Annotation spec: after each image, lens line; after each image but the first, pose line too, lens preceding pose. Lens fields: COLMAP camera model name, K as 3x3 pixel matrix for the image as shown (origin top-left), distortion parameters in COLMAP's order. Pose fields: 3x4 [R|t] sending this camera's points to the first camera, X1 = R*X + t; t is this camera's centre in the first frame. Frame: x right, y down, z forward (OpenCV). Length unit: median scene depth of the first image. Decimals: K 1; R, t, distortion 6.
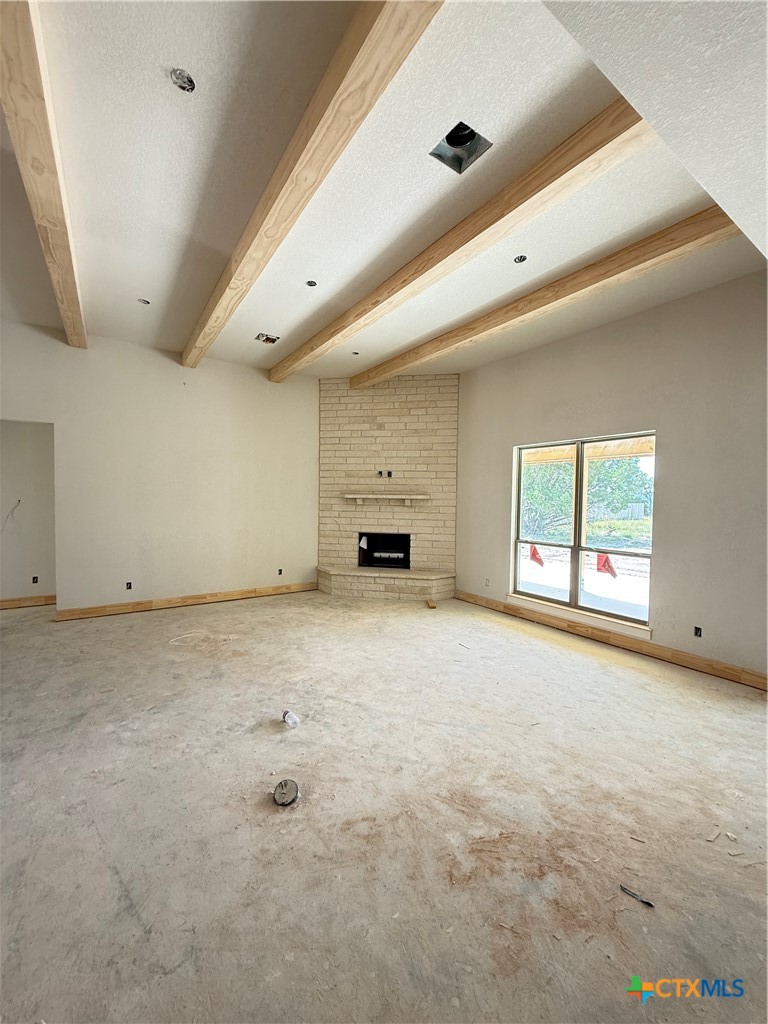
lens RADIAL K [[407.0, 0, 385.0], [0, 407.0, 513.4], [0, 0, 1]] dist [0.000460, -0.000066]
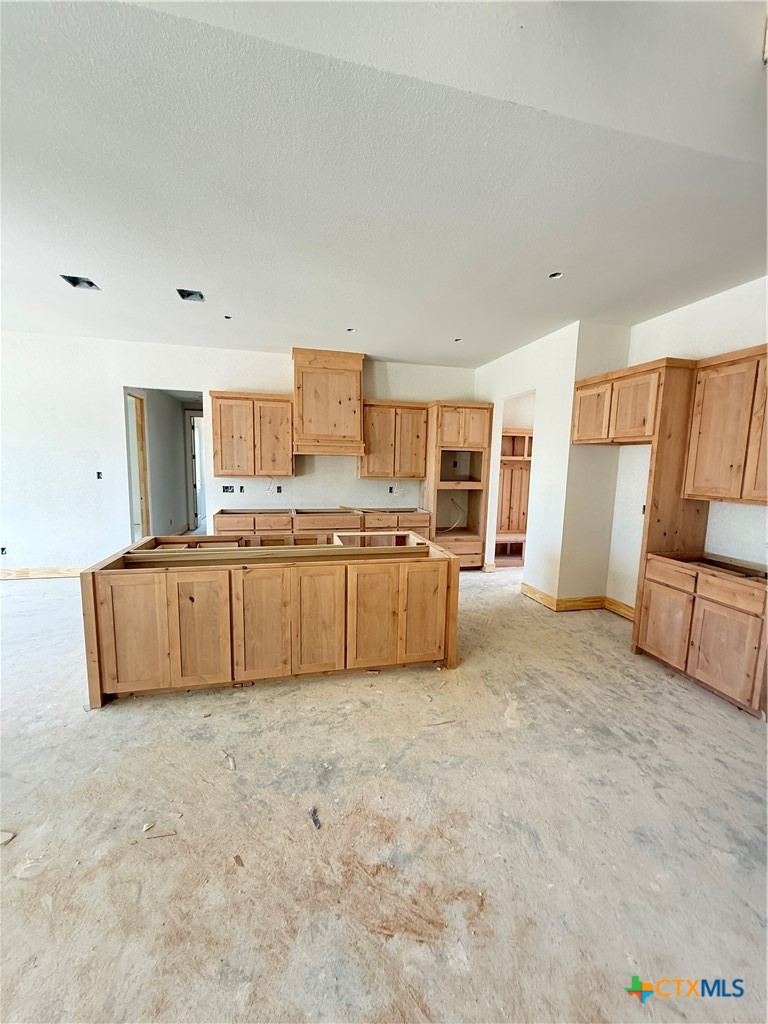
lens RADIAL K [[407.0, 0, 385.0], [0, 407.0, 513.4], [0, 0, 1]] dist [0.000460, -0.000066]
pose [[-0.936702, -0.080212, 0.340814, 0.032770], [-0.023382, 0.985562, 0.167692, -0.014164], [-0.349345, 0.149109, -0.925054, 0.451450]]
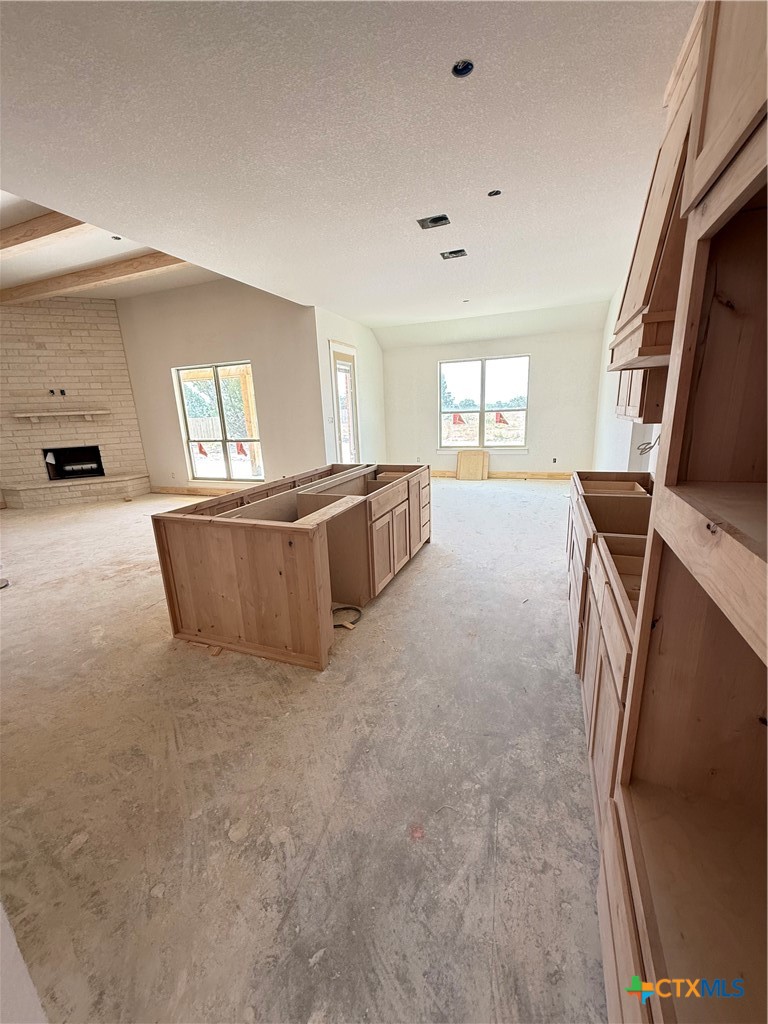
lens RADIAL K [[407.0, 0, 385.0], [0, 407.0, 513.4], [0, 0, 1]] dist [0.000460, -0.000066]
pose [[0.824893, -0.189036, 0.532744, 0.083095], [0.074505, 0.970564, 0.229028, 0.034028], [-0.560357, -0.149231, 0.814696, -0.439153]]
